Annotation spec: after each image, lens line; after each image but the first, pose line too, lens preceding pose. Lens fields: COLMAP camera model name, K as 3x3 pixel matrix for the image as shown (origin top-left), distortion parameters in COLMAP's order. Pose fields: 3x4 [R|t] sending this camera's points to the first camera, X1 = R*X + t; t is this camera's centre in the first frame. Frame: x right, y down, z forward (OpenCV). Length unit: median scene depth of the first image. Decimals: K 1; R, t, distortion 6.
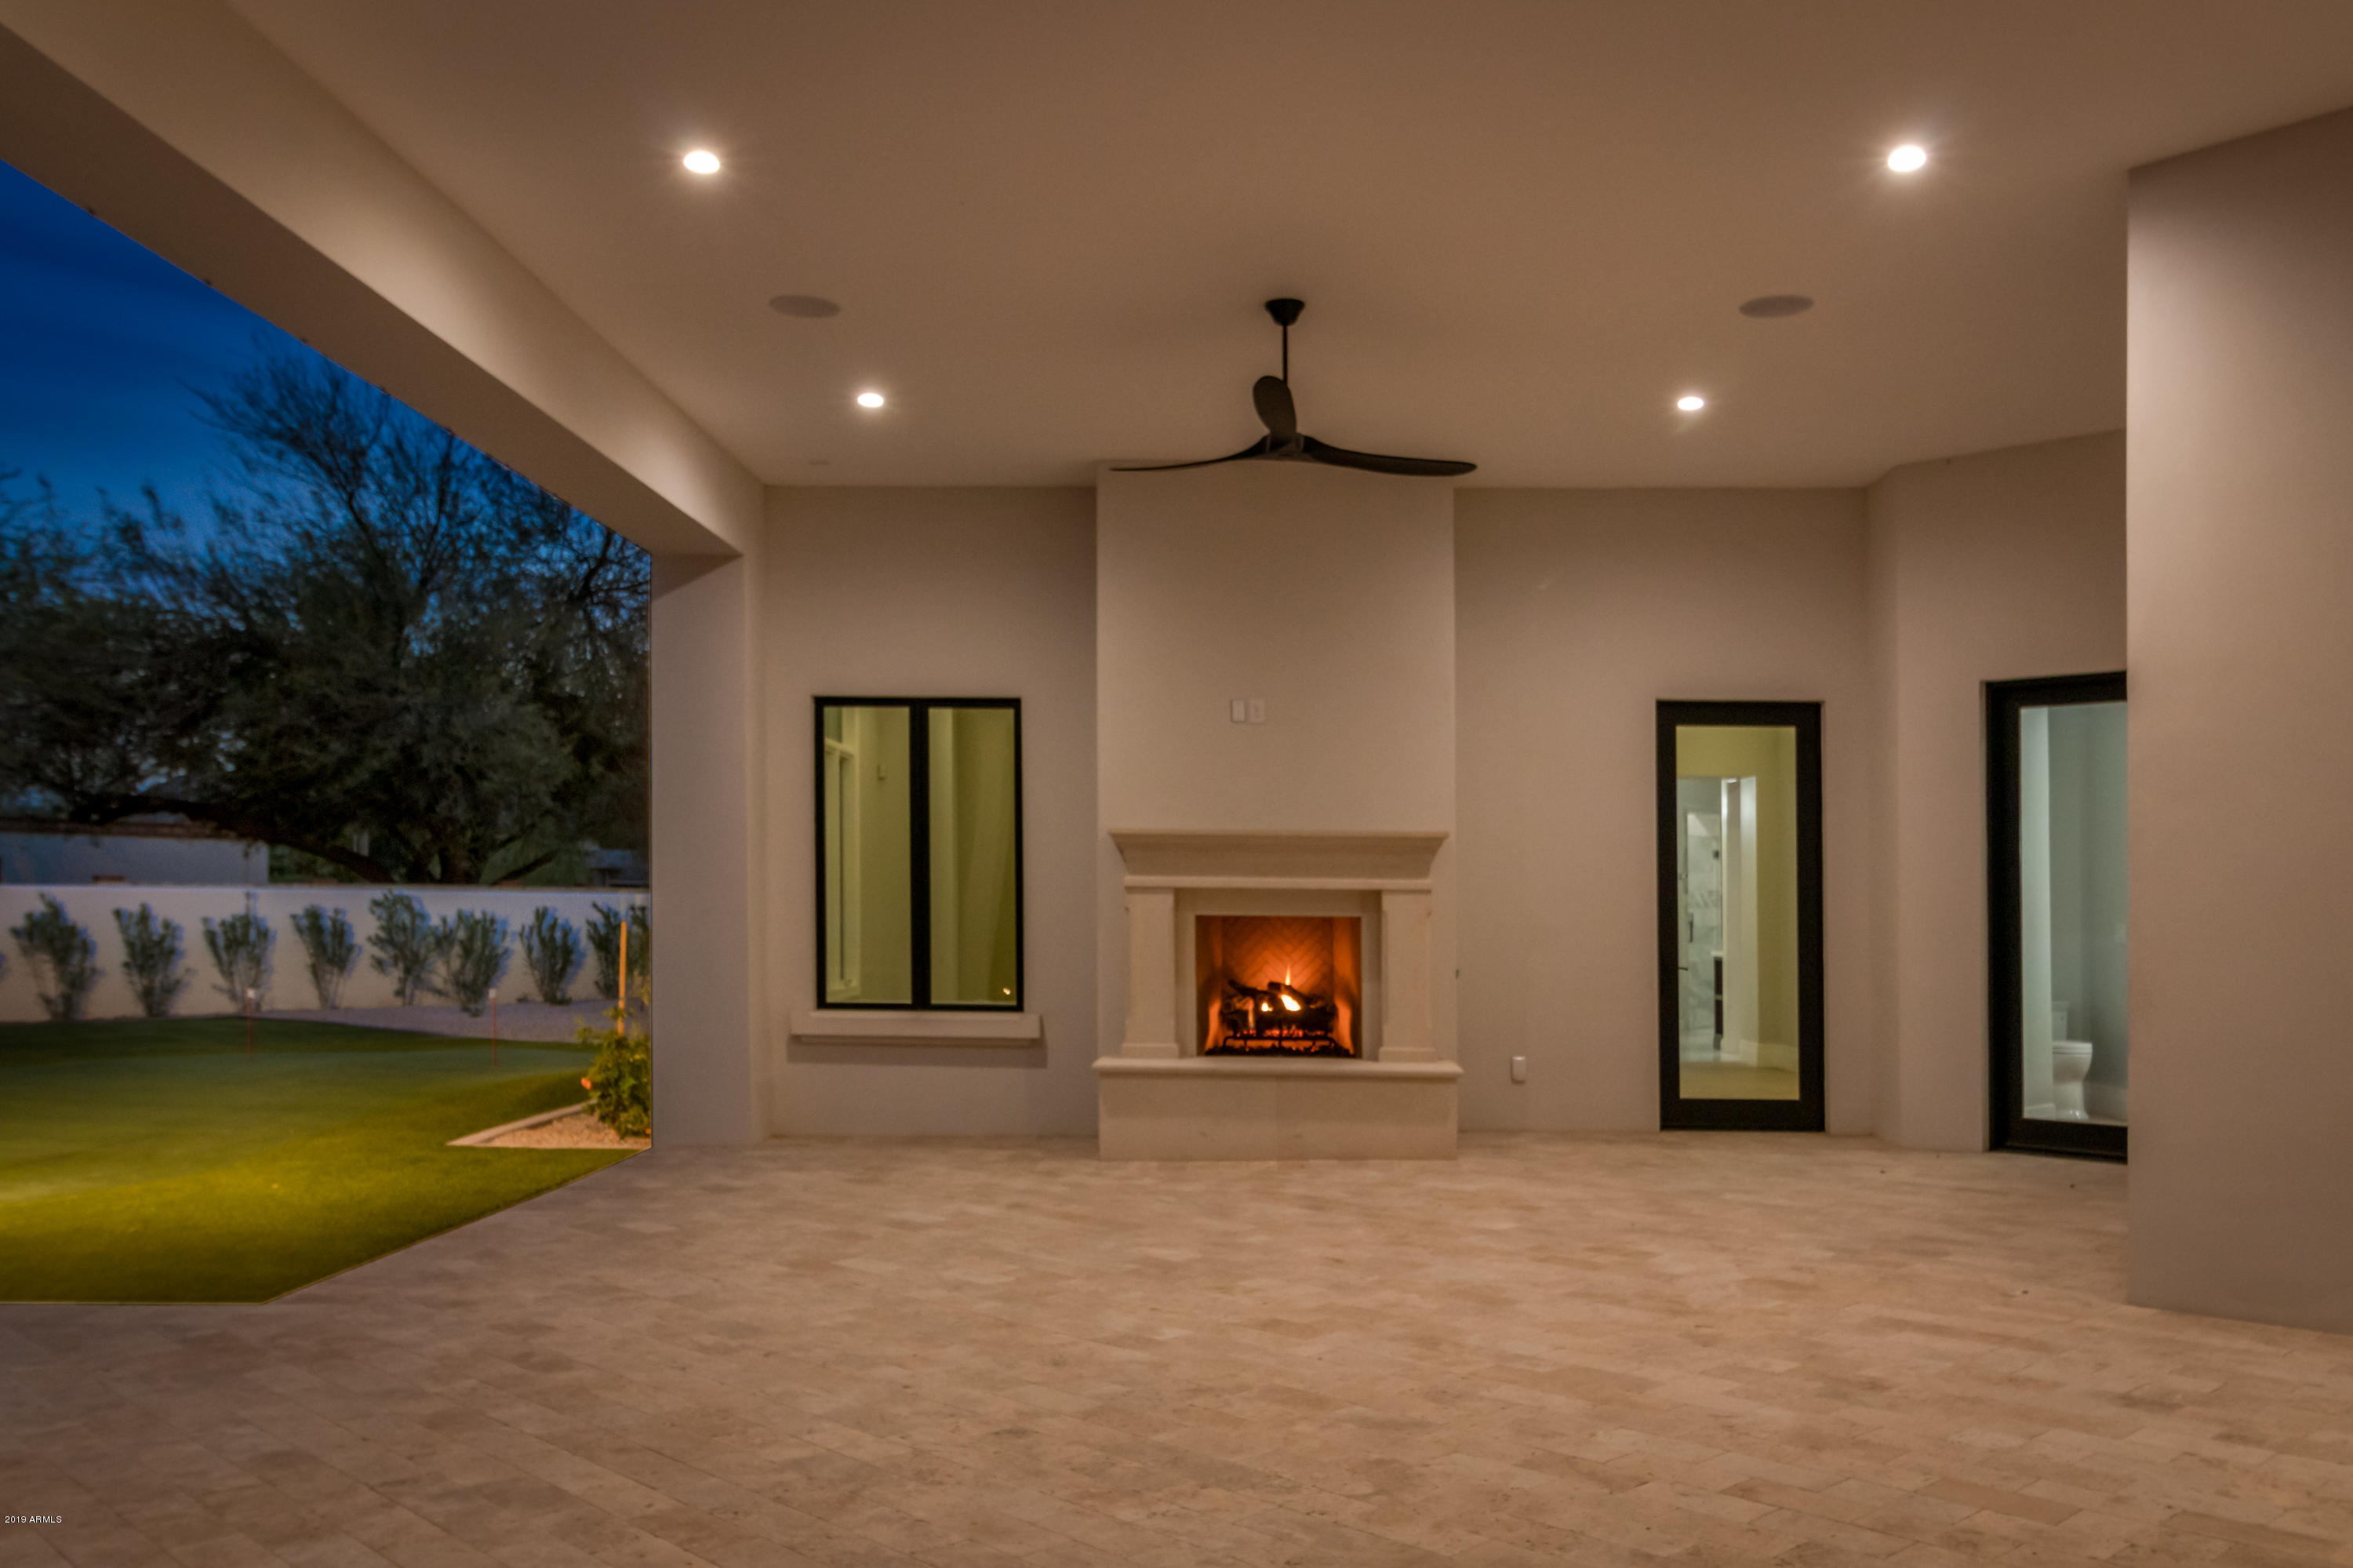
lens RADIAL K [[1848.2, 0, 1176.5], [0, 1848.2, 784.0], [0, 0, 1]] dist [-0.000553, -0.001116]
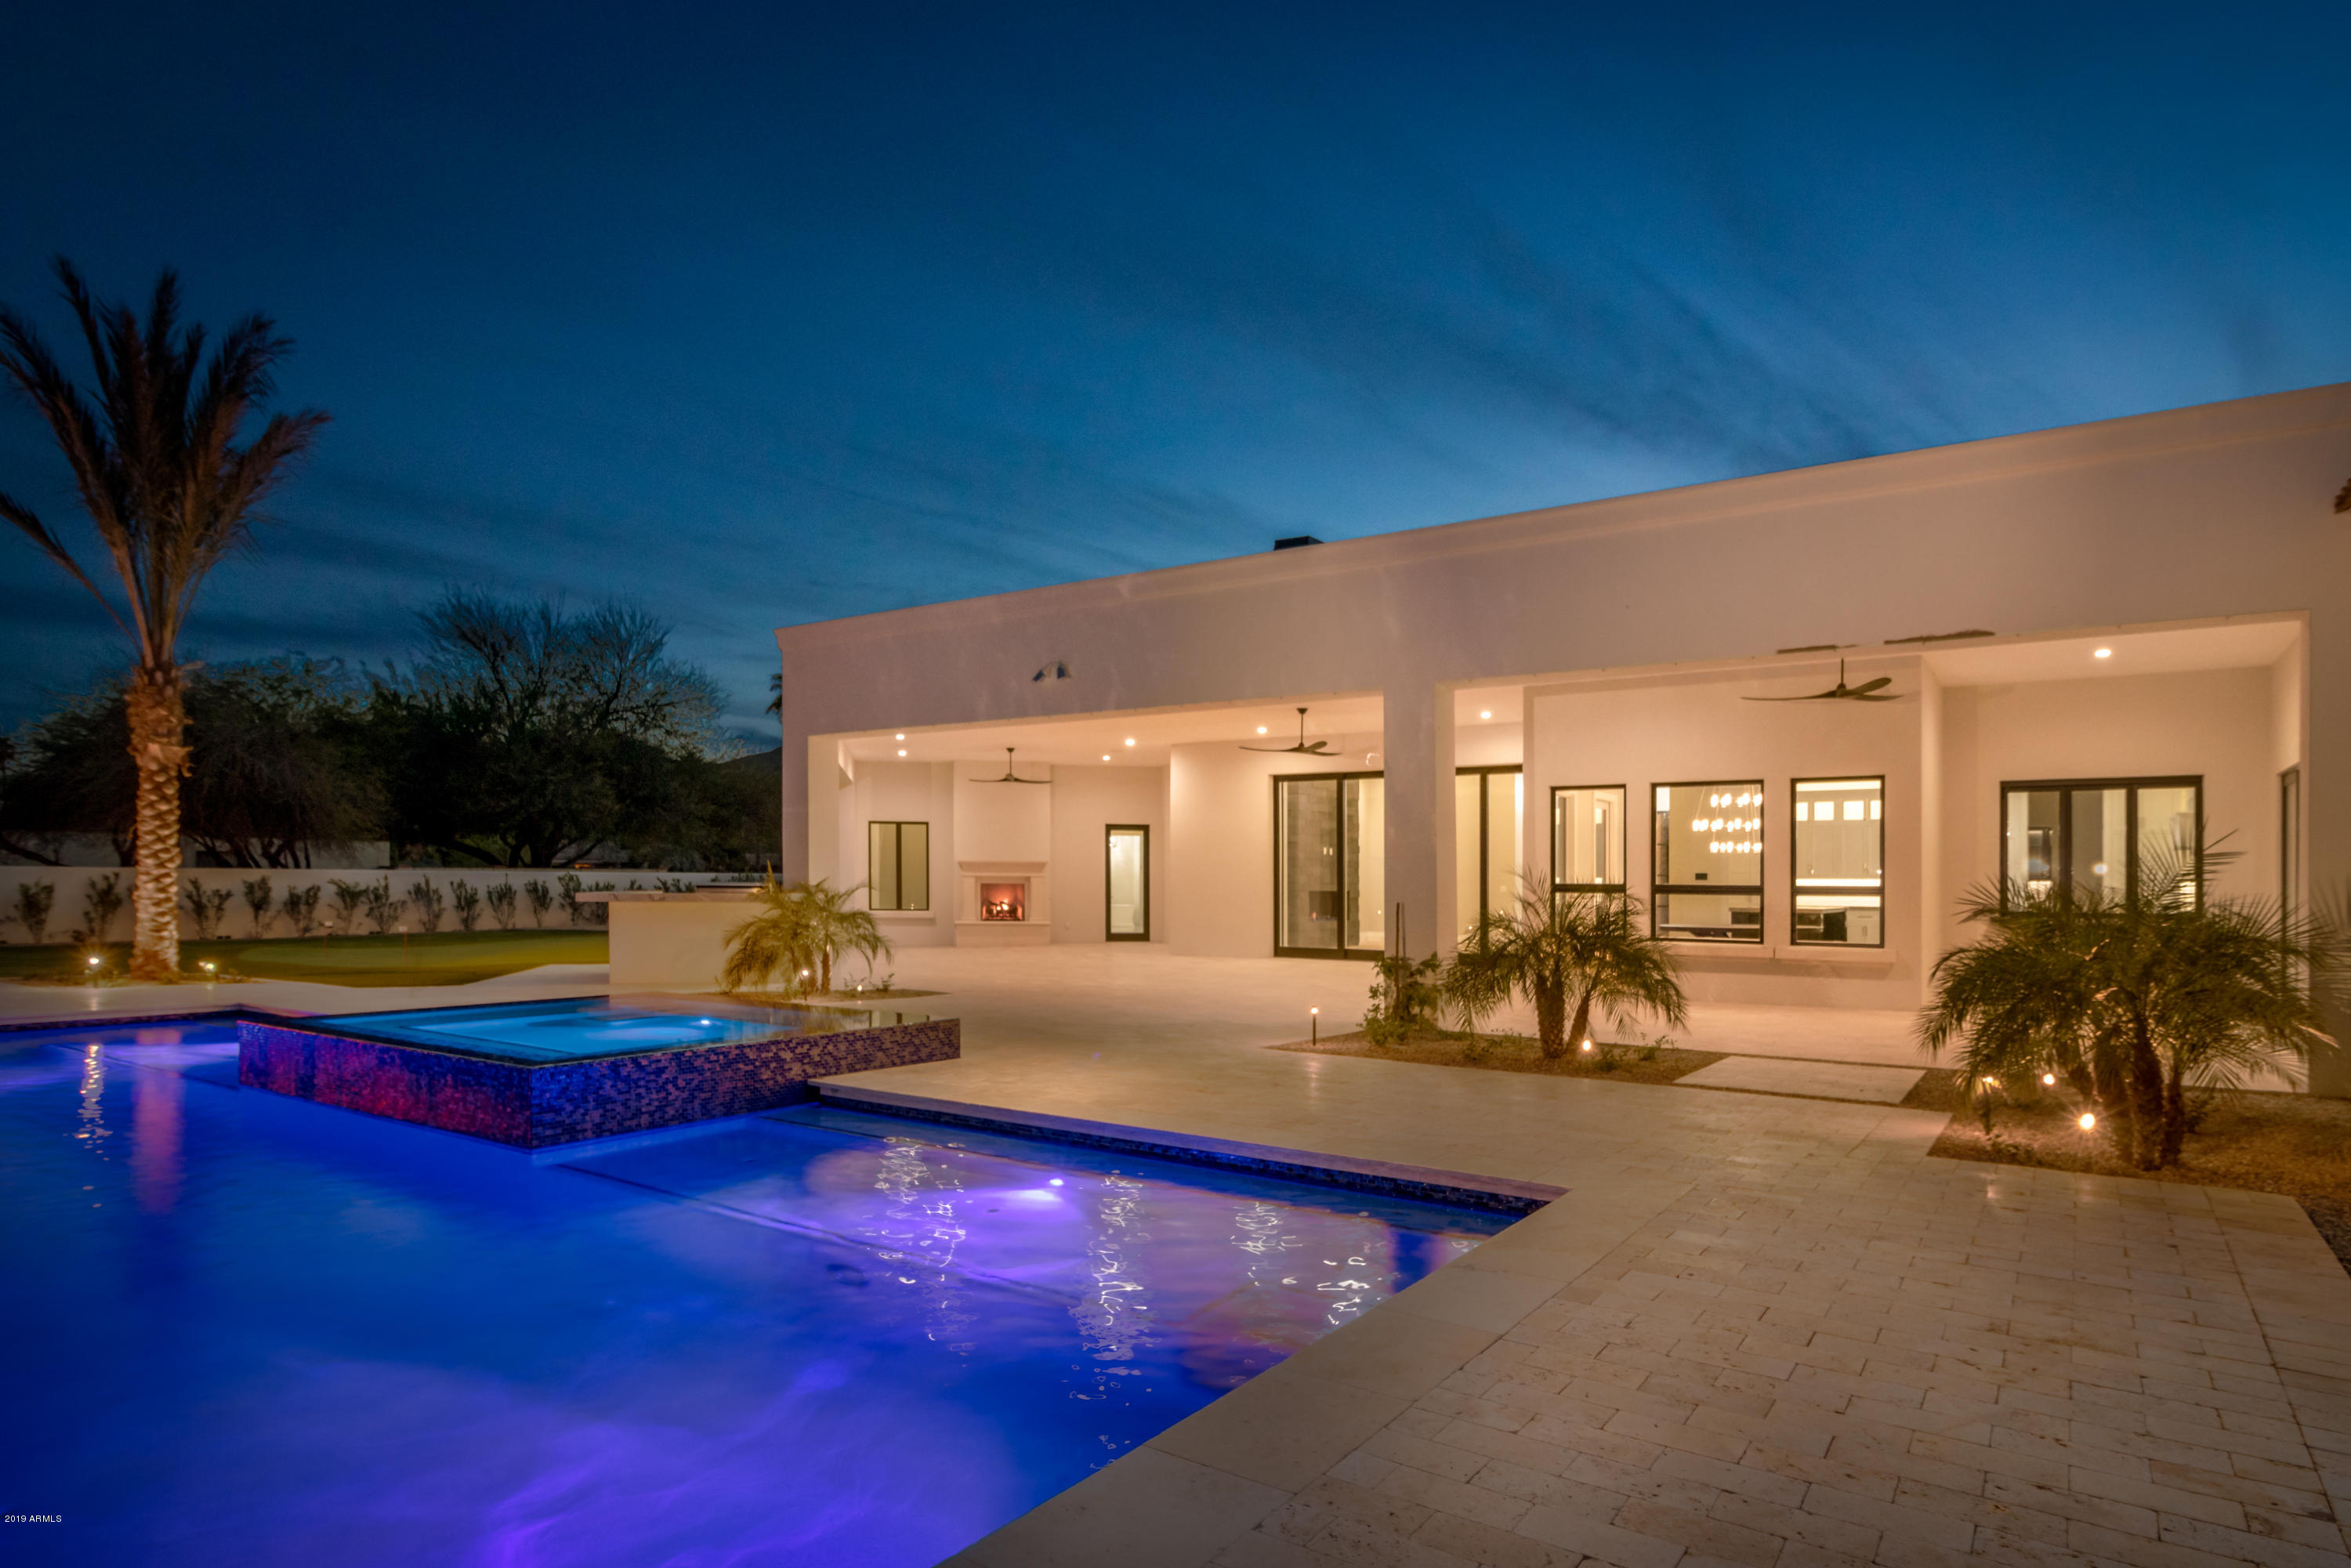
lens RADIAL K [[1319.2, 0, 1140.9], [0, 1319.2, 881.4], [0, 0, 1]] dist [-0.000198, 0.000684]
pose [[0.980687, -0.003897, 0.195544, -0.179025], [-0.010214, 0.997417, 0.071104, -0.117055], [-0.195316, -0.071728, 0.978114, -1.551690]]
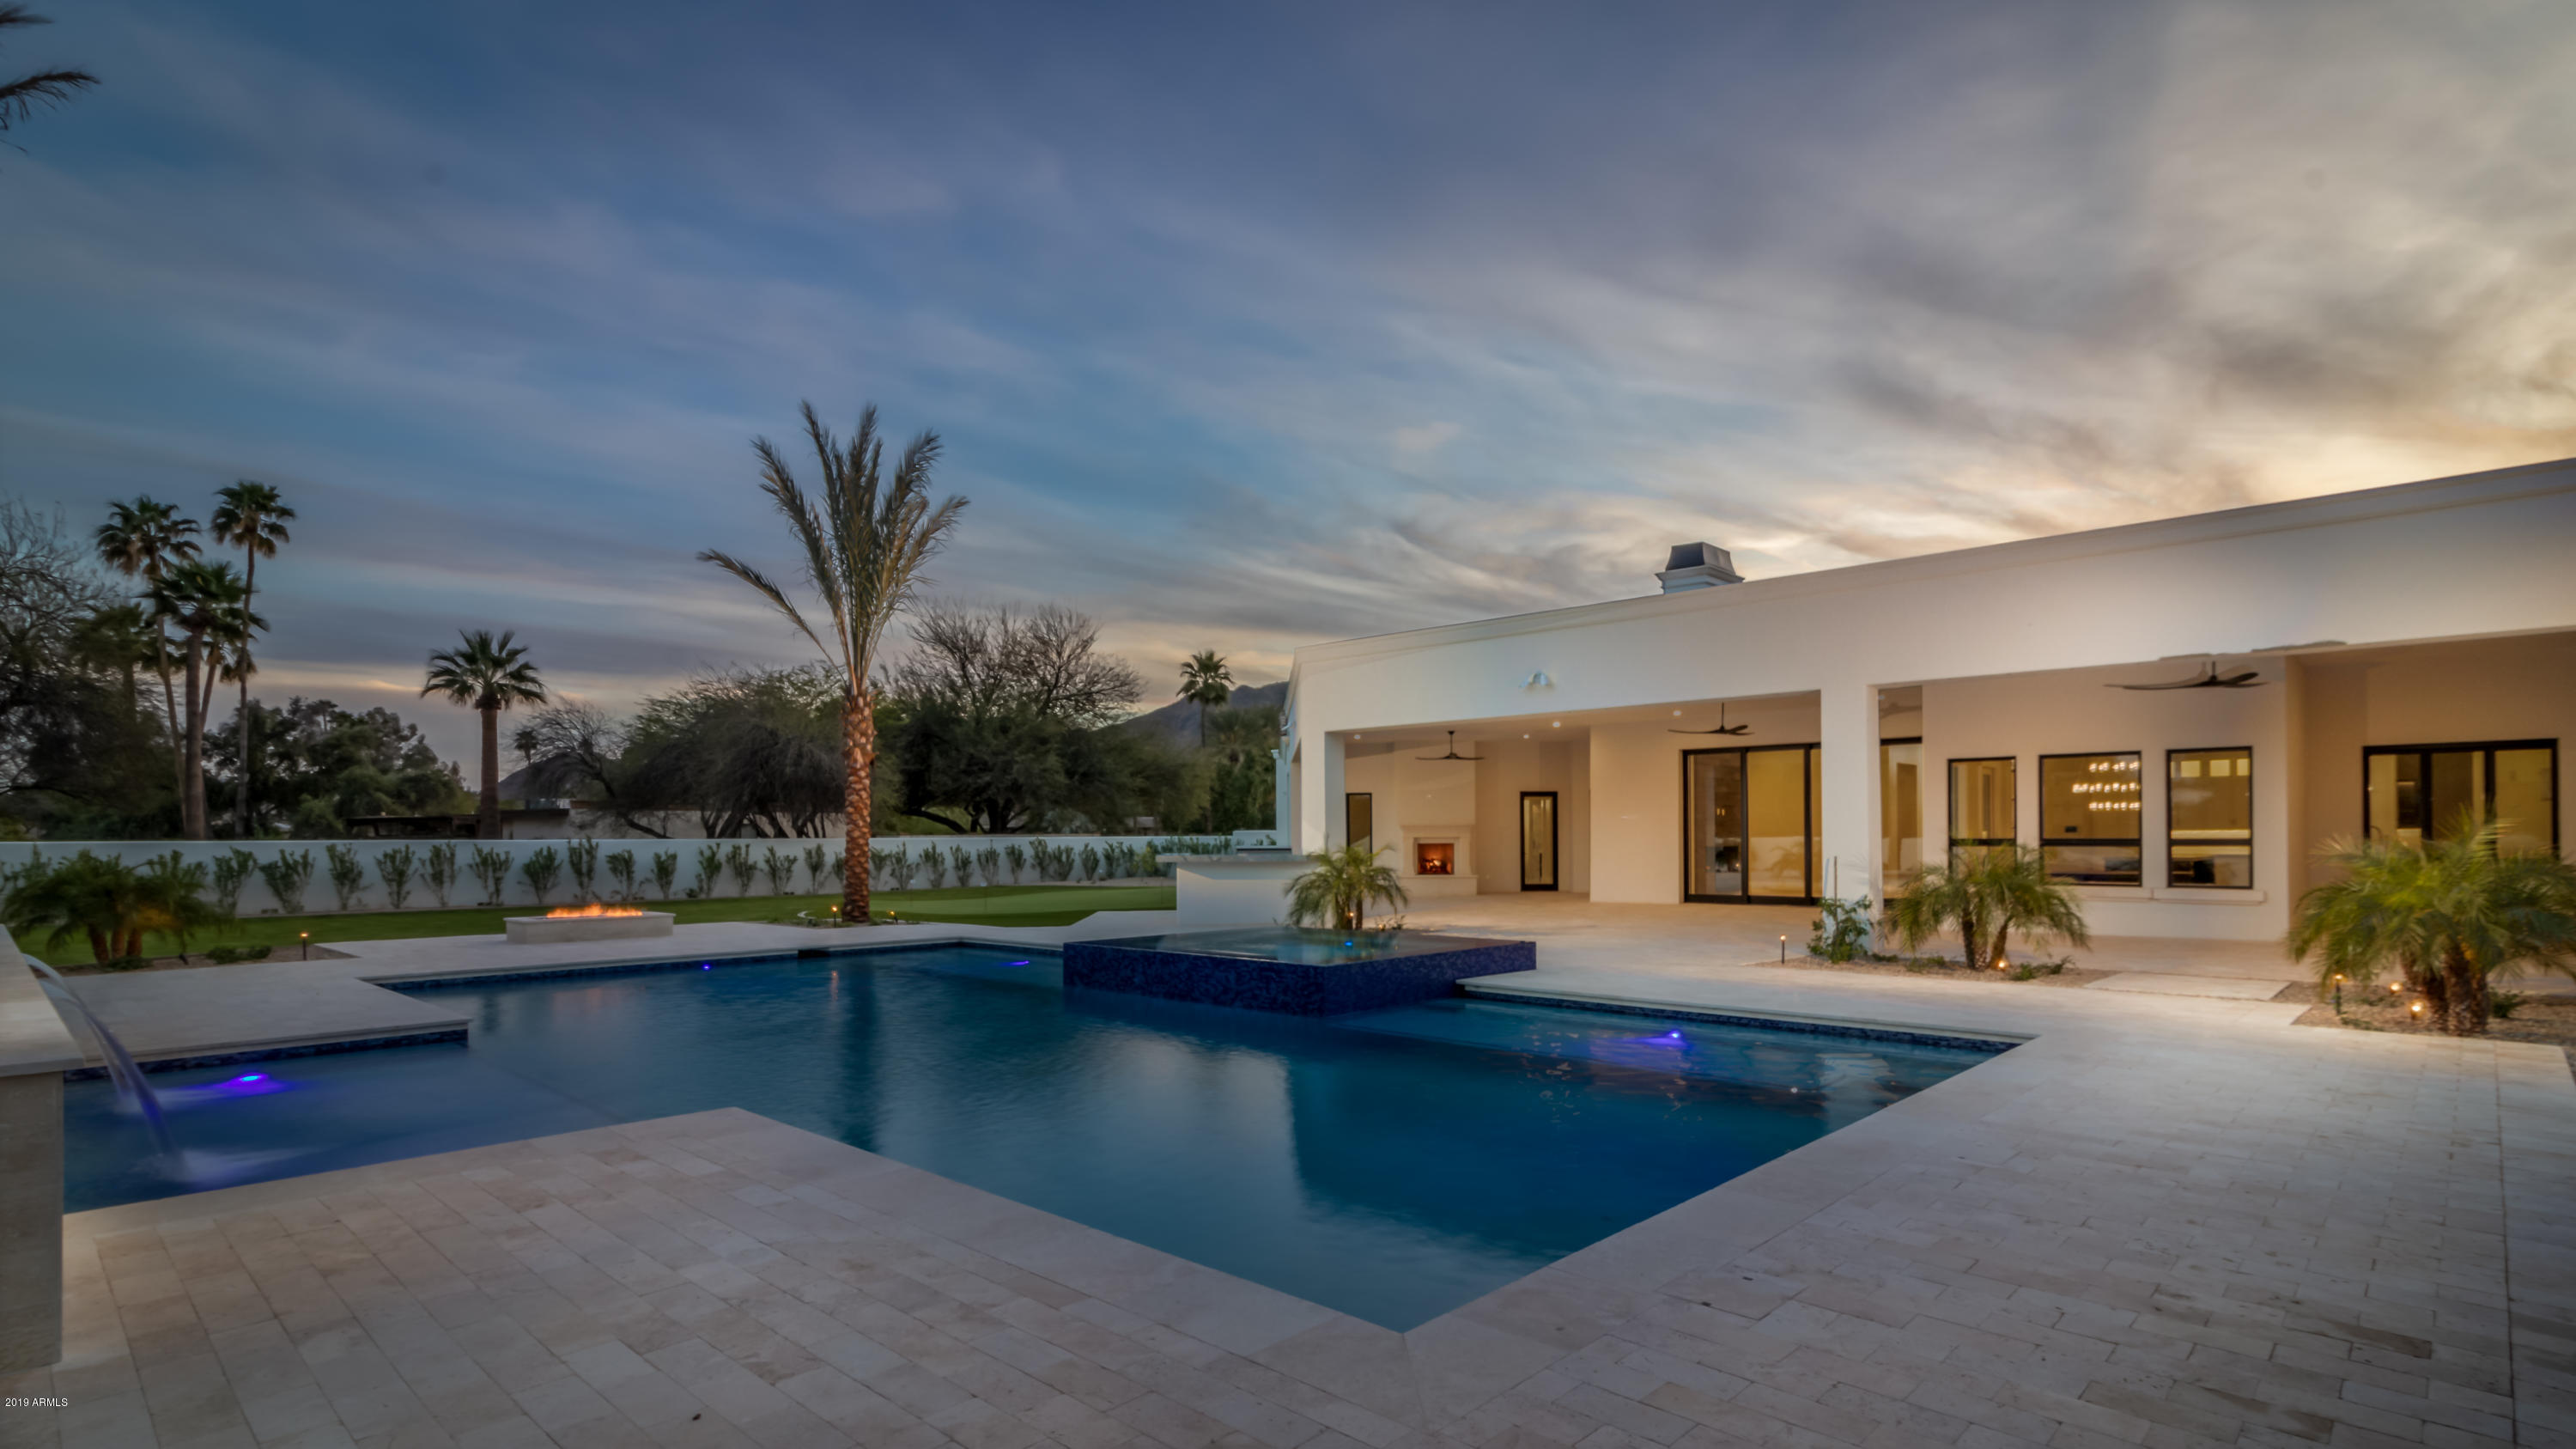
lens RADIAL K [[1254.3, 0, 1286.3], [0, 1254.3, 846.9], [0, 0, 1]] dist [0.011823, -0.000097]
pose [[0.998224, -0.017654, 0.056897, -0.445197], [0.013196, 0.996882, 0.077791, -0.149470], [-0.058093, -0.076902, 0.995345, -1.858704]]
